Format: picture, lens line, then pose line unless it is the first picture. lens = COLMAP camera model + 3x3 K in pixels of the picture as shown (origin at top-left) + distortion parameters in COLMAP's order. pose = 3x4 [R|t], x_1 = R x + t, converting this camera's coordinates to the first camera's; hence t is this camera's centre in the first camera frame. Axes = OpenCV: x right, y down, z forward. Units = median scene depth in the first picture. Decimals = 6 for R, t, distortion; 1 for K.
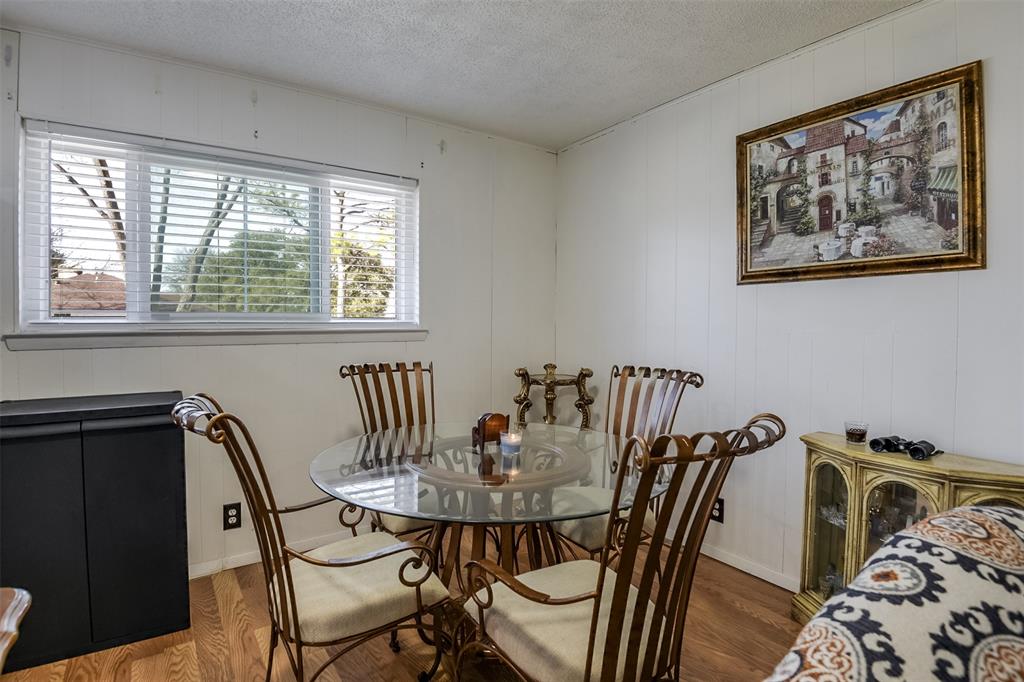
lens RADIAL K [[494.4, 0, 512.4], [0, 494.4, 335.9], [0, 0, 1]] dist [-0.011321, -0.000793]
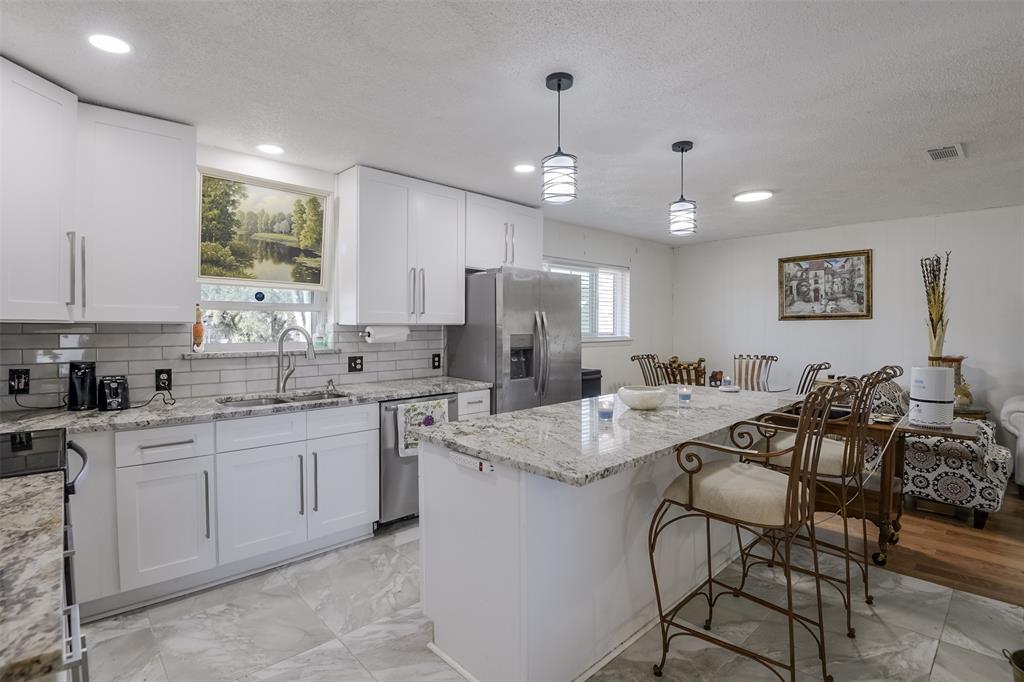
lens RADIAL K [[489.1, 0, 510.0], [0, 489.1, 338.6], [0, 0, 1]] dist [0.000217, -0.000724]
pose [[0.982671, -0.013604, 0.184857, -1.463160], [0.011103, 0.999832, 0.014558, -0.074456], [-0.185024, -0.012253, 0.982658, -1.268191]]
